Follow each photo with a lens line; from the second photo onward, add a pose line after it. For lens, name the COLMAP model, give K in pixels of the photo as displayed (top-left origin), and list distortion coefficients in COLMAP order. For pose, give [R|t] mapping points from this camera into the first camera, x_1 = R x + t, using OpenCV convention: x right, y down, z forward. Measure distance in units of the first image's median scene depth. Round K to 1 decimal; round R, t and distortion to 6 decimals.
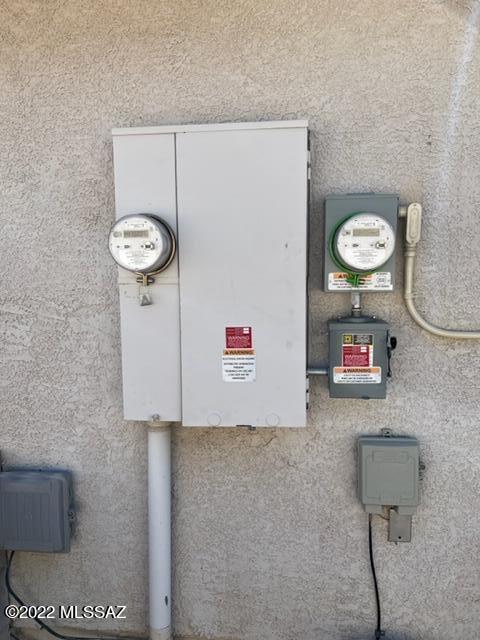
lens RADIAL K [[484.4, 0, 239.4], [0, 484.4, 321.0], [0, 0, 1]] dist [0.026066, -0.019989]
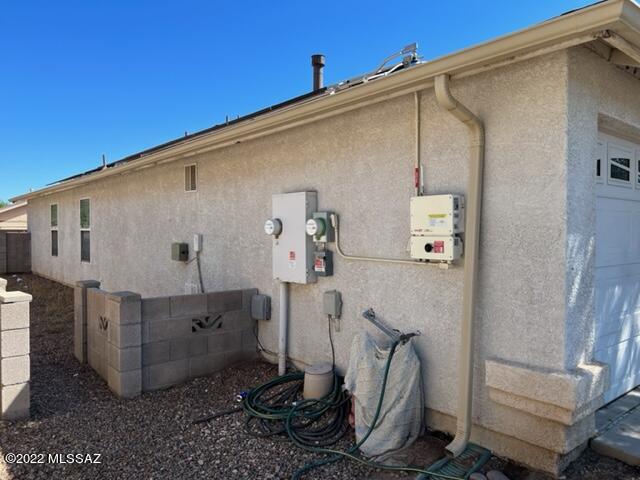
lens RADIAL K [[484.4, 0, 319.9], [0, 484.4, 238.8], [0, 0, 1]] dist [0.026066, -0.019989]
pose [[0.719346, 0.022822, -0.694277, 2.390452], [-0.084572, 0.994903, -0.054922, 0.090647], [0.689485, 0.098224, 0.717609, -1.242802]]
